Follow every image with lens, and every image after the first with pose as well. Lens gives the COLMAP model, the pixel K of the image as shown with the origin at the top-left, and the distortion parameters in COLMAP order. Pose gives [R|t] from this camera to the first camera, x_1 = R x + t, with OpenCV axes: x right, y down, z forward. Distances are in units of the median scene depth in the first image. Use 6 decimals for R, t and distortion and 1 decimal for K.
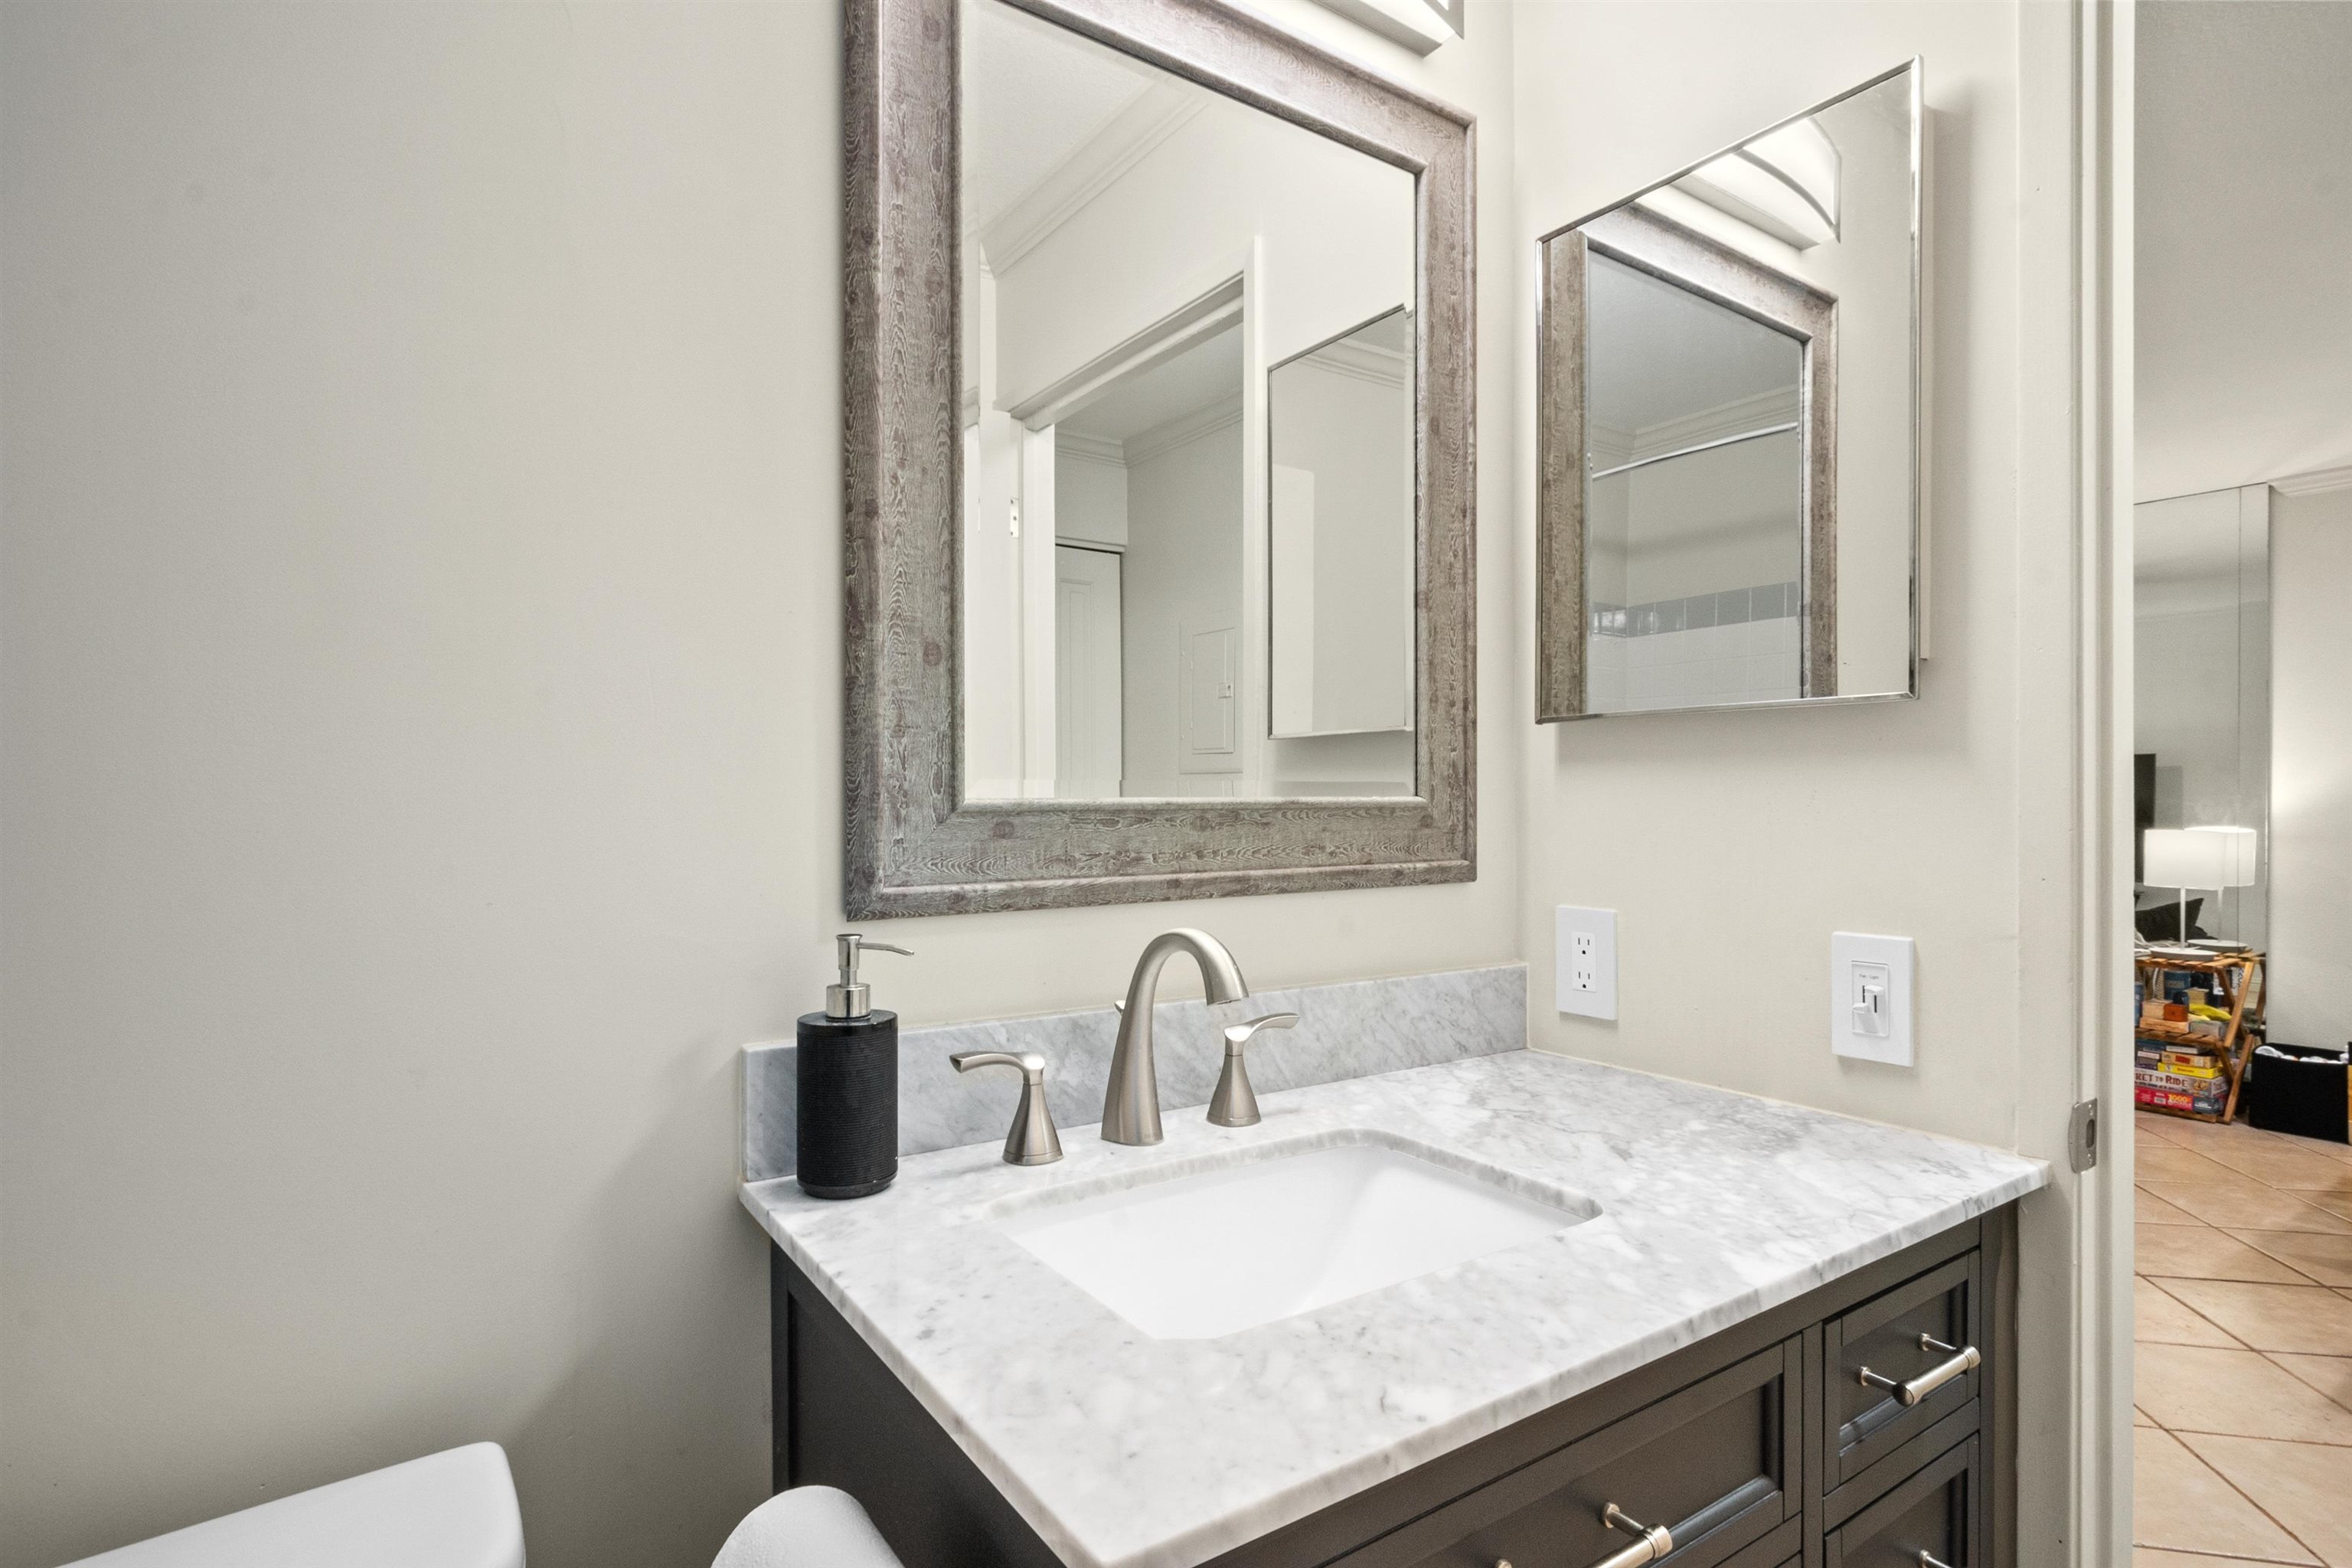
lens RADIAL K [[1174.2, 0, 1176.7], [0, 1174.2, 803.1], [0, 0, 1]] dist [-0.002964, 0.001688]
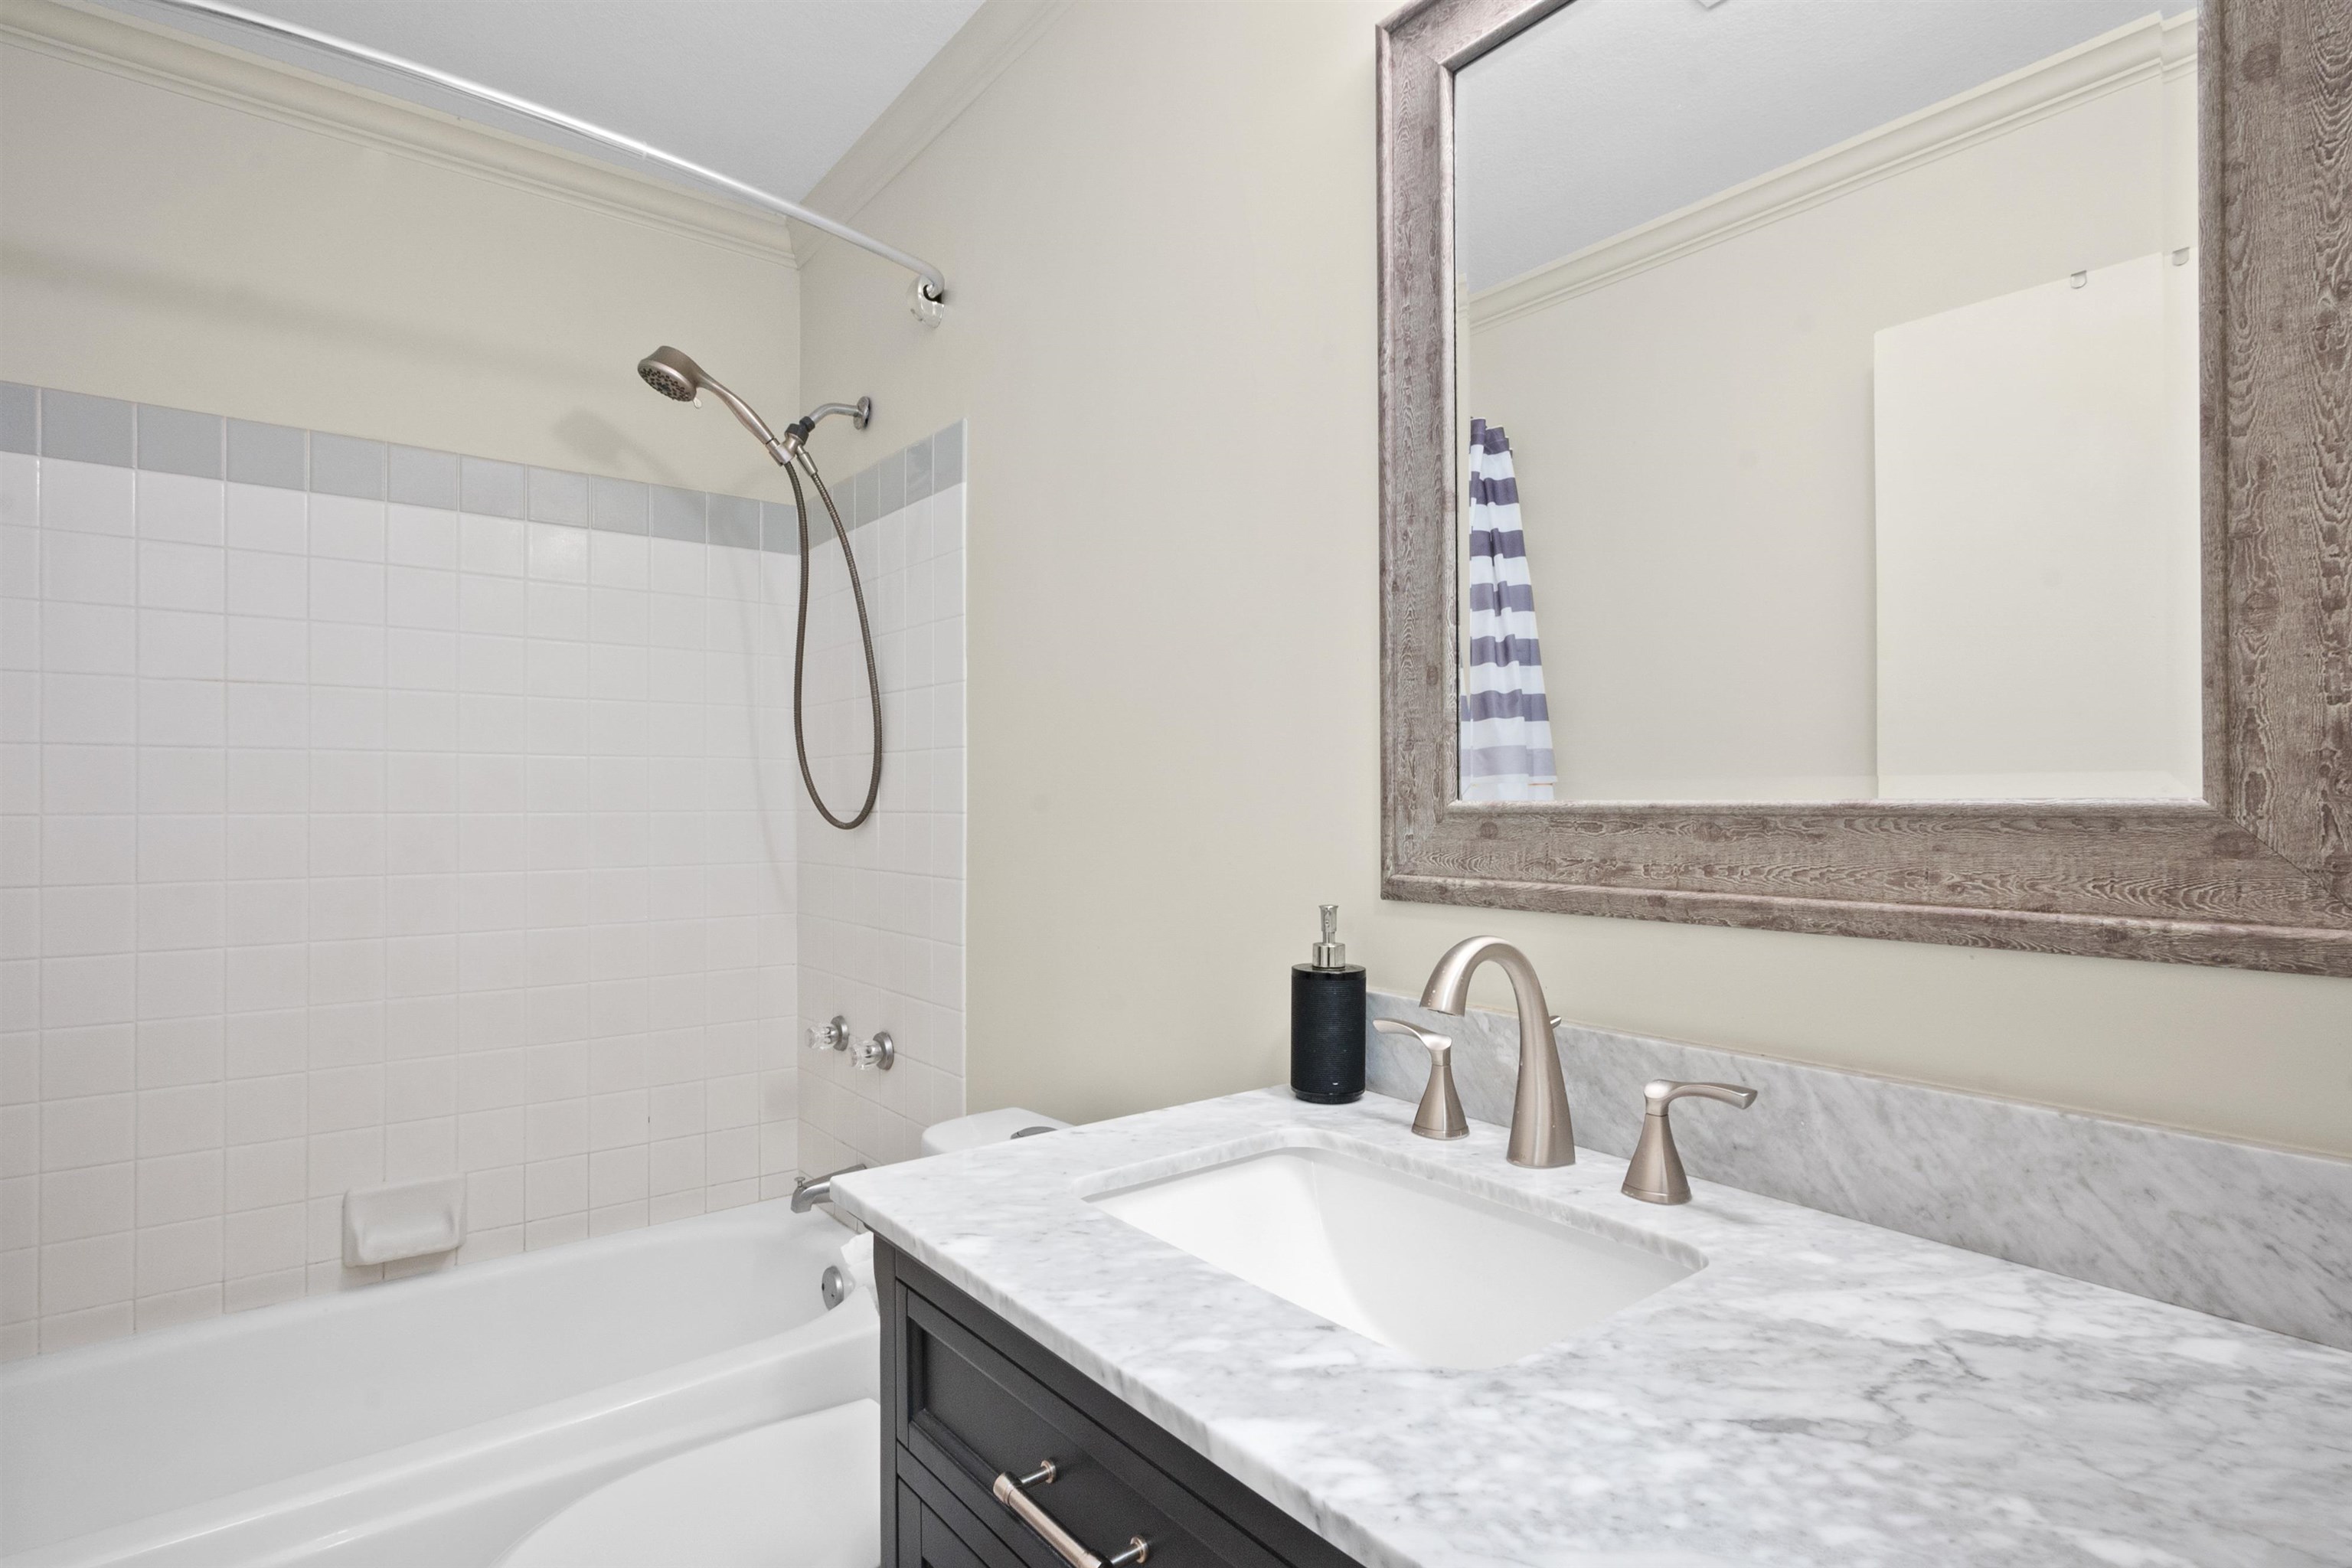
lens RADIAL K [[1174.6, 0, 1167.6], [0, 1174.6, 793.0], [0, 0, 1]] dist [-0.000892, 0.000523]
pose [[0.067327, -0.006104, -0.997712, 0.873707], [-0.001971, 0.999979, -0.006251, -0.003882], [0.997729, 0.002388, 0.067313, 0.626631]]
